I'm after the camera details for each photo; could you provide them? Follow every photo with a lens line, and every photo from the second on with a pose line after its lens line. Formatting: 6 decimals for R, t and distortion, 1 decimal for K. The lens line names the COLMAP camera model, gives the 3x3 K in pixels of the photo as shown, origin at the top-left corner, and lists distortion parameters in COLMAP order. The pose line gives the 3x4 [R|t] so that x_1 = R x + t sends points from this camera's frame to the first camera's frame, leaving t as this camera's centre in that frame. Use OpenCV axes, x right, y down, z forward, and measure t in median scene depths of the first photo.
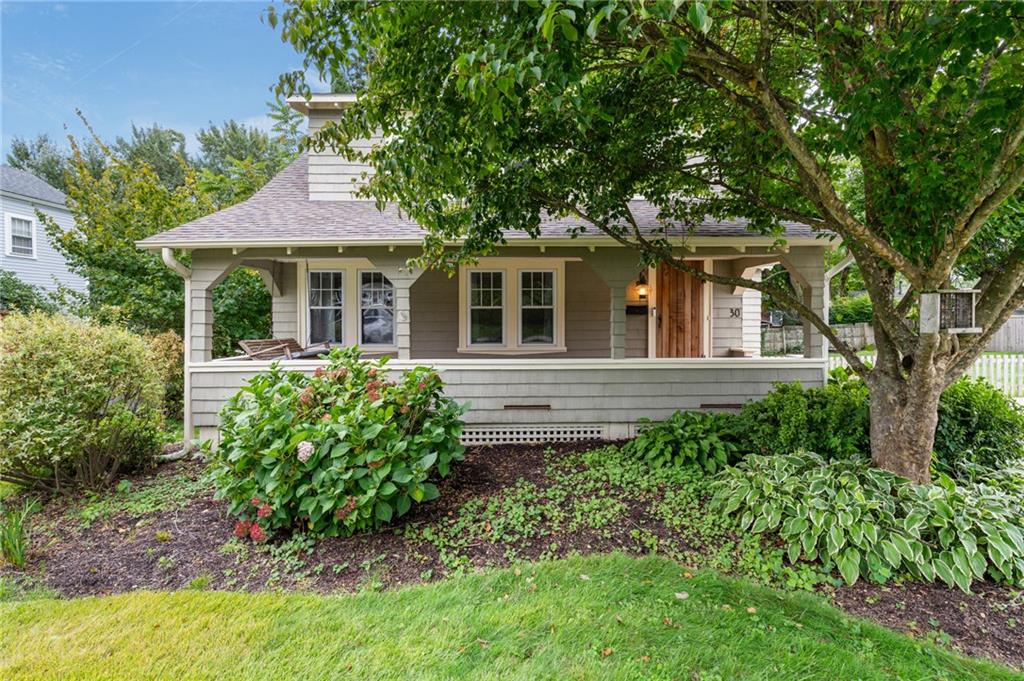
lens RADIAL K [[491.4, 0, 504.3], [0, 491.4, 333.9], [0, 0, 1]] dist [0.002650, -0.000399]
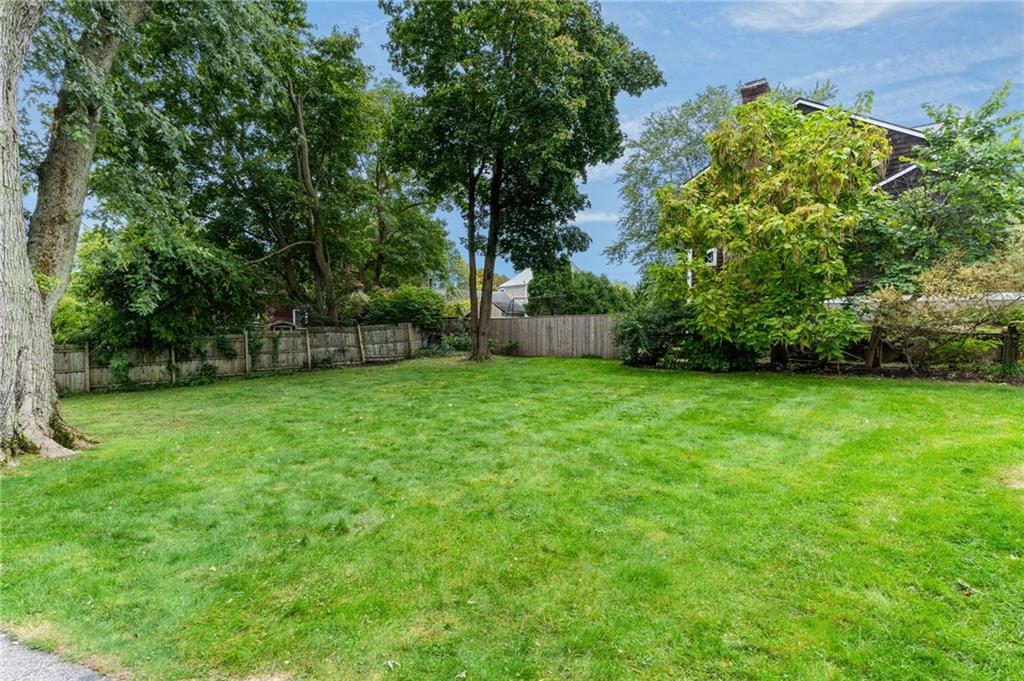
lens RADIAL K [[491.4, 0, 507.1], [0, 491.4, 337.1], [0, 0, 1]] dist [0.002650, -0.000399]
pose [[0.641203, -0.011831, 0.767280, 1.060527], [0.014190, 0.999893, 0.003560, -0.005396], [-0.767240, 0.008605, 0.641302, 1.696731]]
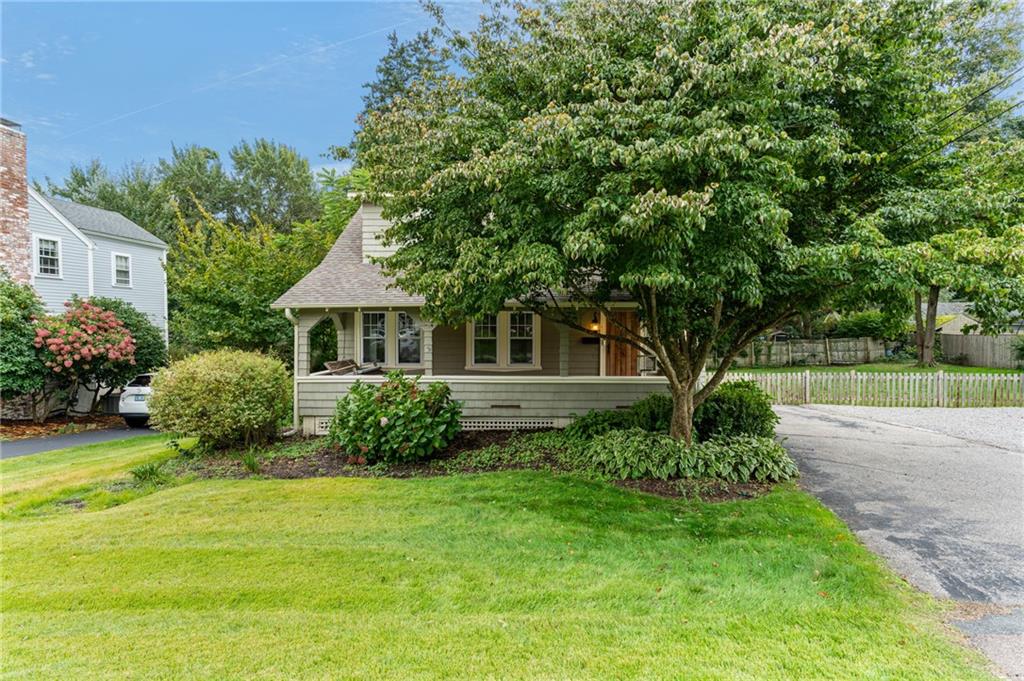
lens RADIAL K [[547.4, 0, 511.5], [0, 547.4, 344.2], [0, 0, 1]] dist [-0.001745, 0.001337]
pose [[0.999130, 0.006245, -0.041227, 0.136923], [-0.005757, 0.999912, 0.011935, -0.072781], [0.041298, -0.011687, 0.999079, -0.759414]]
